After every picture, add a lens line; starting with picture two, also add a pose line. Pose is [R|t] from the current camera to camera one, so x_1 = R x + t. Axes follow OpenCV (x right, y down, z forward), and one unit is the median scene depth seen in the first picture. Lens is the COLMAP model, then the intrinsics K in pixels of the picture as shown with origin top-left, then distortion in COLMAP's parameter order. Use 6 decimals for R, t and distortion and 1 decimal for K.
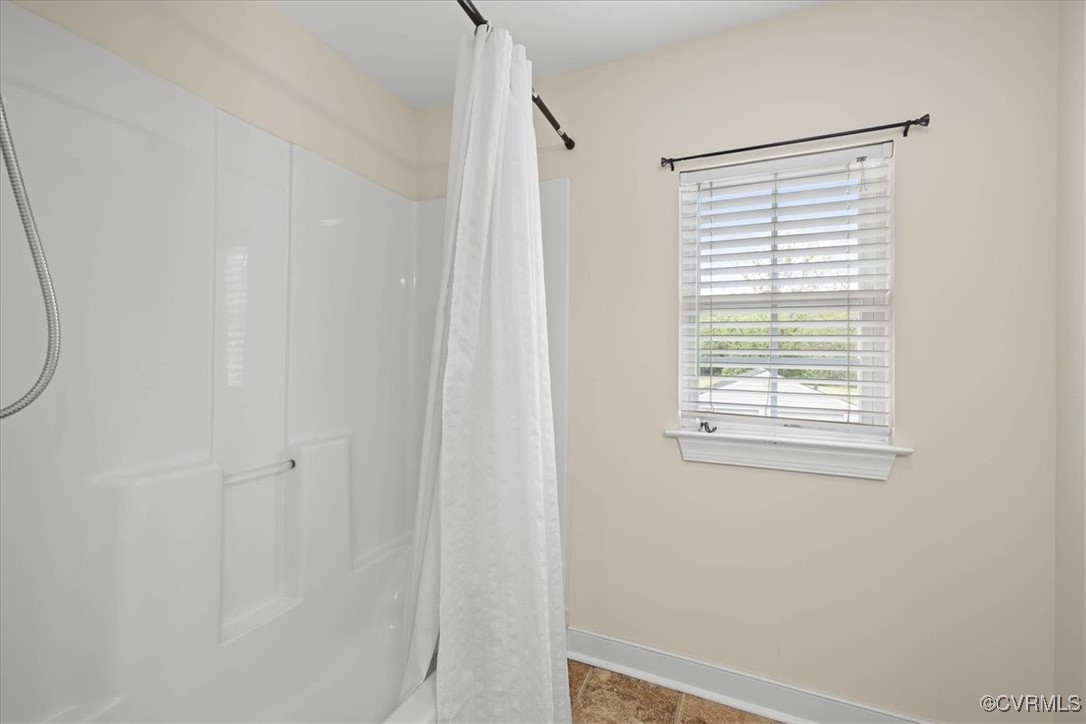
lens RADIAL K [[463.1, 0, 537.9], [0, 463.1, 351.6], [0, 0, 1]] dist [-0.000019, -0.000015]
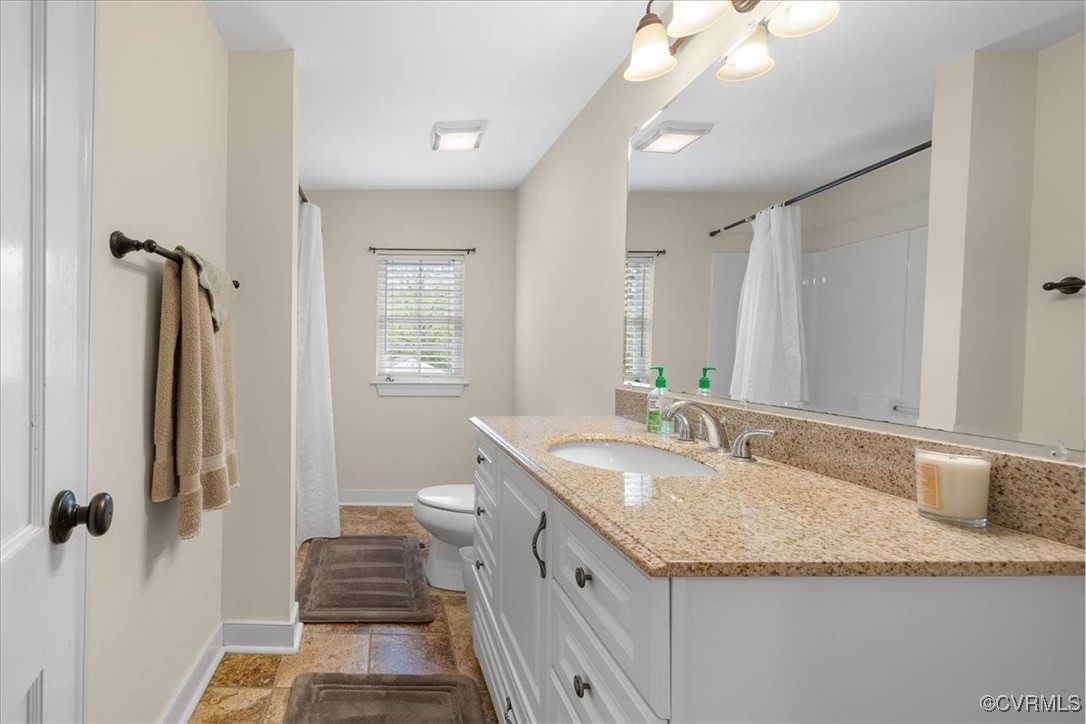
lens RADIAL K [[463.1, 0, 537.9], [0, 463.1, 351.6], [0, 0, 1]] dist [-0.000019, -0.000015]
pose [[0.743216, -0.008749, 0.668994, -0.543081], [-0.004670, 0.999822, 0.018265, 0.000672], [-0.669035, -0.016699, 0.743043, -1.005717]]
